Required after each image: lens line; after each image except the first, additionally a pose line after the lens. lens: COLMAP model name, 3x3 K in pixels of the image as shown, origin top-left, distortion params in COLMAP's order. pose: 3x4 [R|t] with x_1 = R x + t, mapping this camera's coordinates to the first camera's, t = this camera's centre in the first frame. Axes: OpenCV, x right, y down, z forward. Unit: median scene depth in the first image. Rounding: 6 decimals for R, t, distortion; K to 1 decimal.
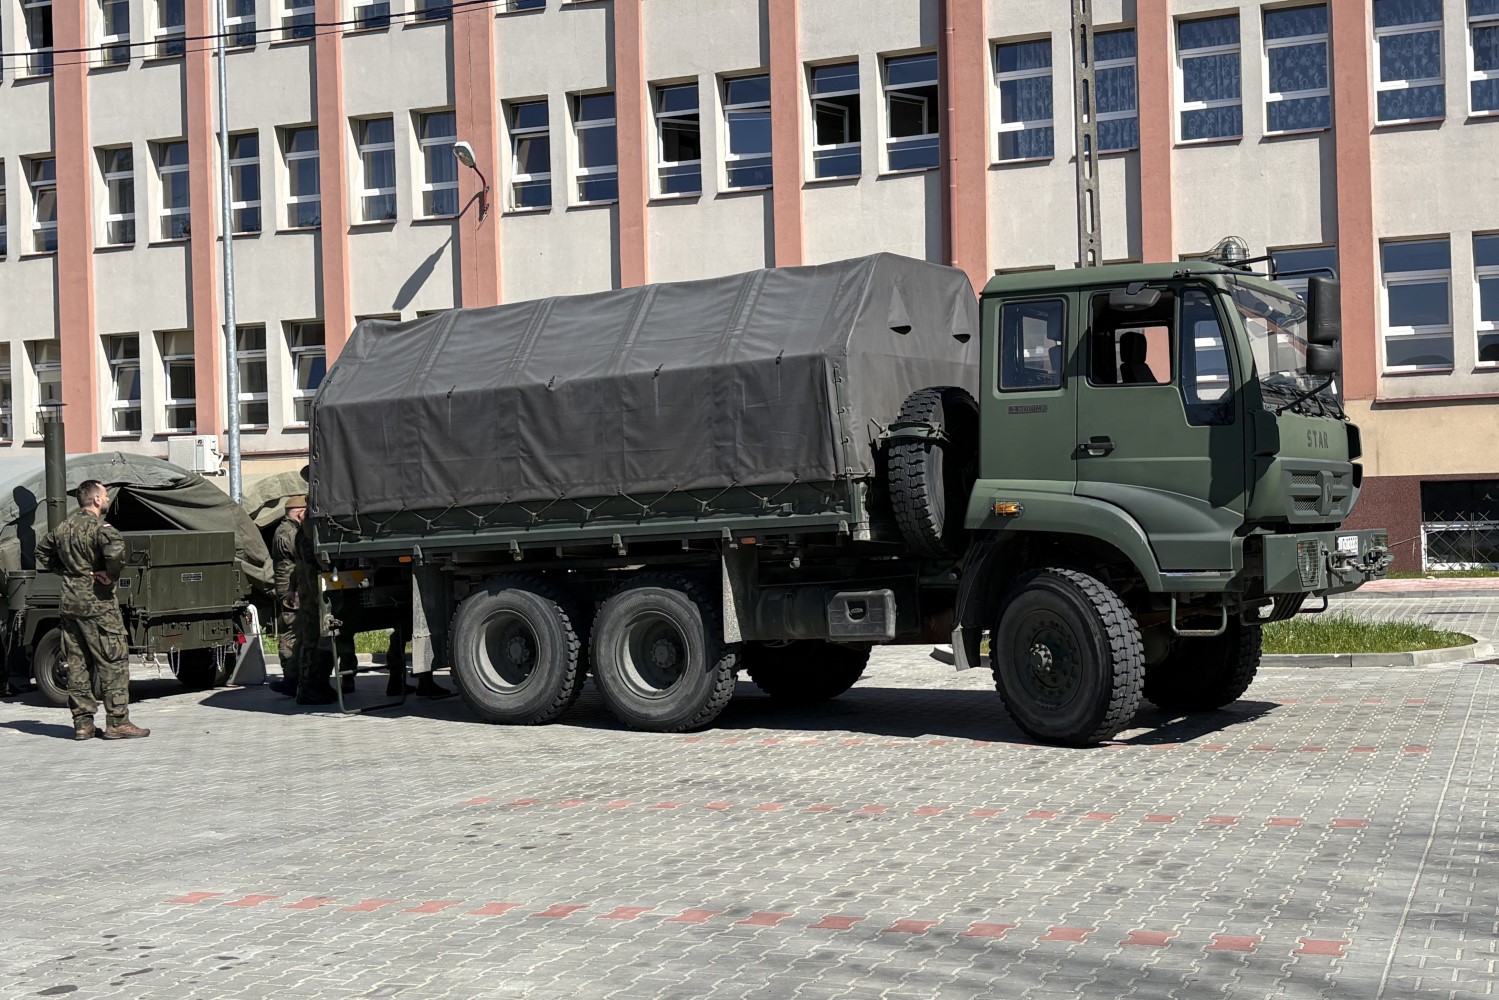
lens RADIAL K [[1910.2, 0, 749.5], [0, 1910.2, 500.0], [0, 0, 1]] dist [0.162709, -0.566093]
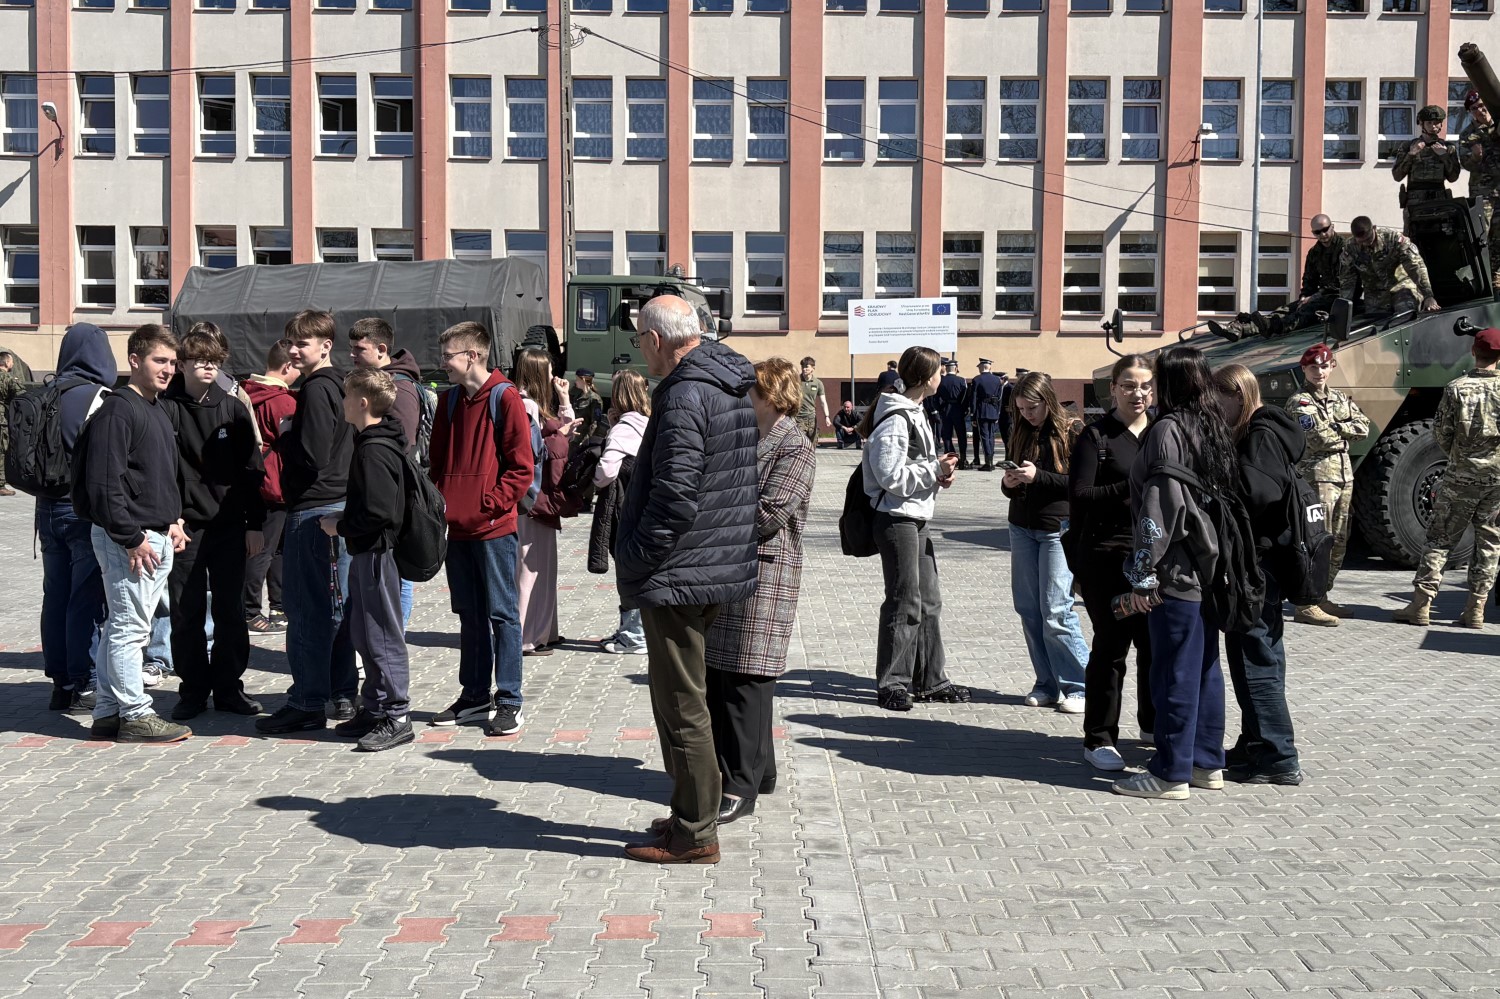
lens RADIAL K [[1621.6, 0, 750.0], [0, 1621.6, 499.5], [0, 0, 1]] dist [0.000331, -0.138431]
pose [[0.923288, 0.010042, 0.383978, -0.141177], [-0.036394, 0.997448, 0.061426, 0.004813], [-0.382381, -0.070689, 0.921297, -0.275015]]
